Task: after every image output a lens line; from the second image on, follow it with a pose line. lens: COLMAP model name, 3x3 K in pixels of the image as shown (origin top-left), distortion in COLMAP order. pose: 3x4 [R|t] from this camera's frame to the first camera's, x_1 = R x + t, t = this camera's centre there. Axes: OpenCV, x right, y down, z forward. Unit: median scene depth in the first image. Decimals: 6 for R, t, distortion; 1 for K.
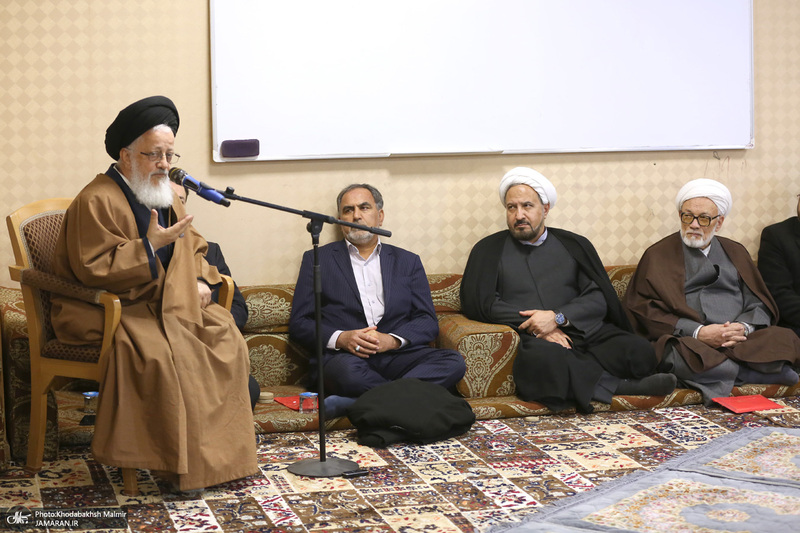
lens RADIAL K [[1794.8, 0, 397.8], [0, 1794.8, 265.1], [0, 0, 1]] dist [-0.321994, 0.000000]
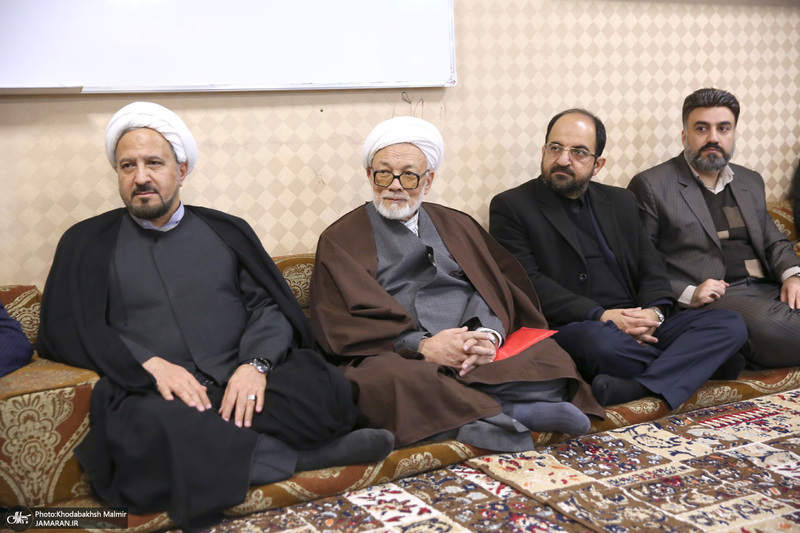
lens RADIAL K [[1060.0, 0, 403.8], [0, 1060.0, 266.6], [0, 0, 1]] dist [0.073363, 0.000000]
pose [[0.972329, -0.059893, 0.225806, 0.082286], [0.057260, 0.998193, 0.018197, -0.000557], [-0.226488, -0.004764, 0.974002, 0.620843]]
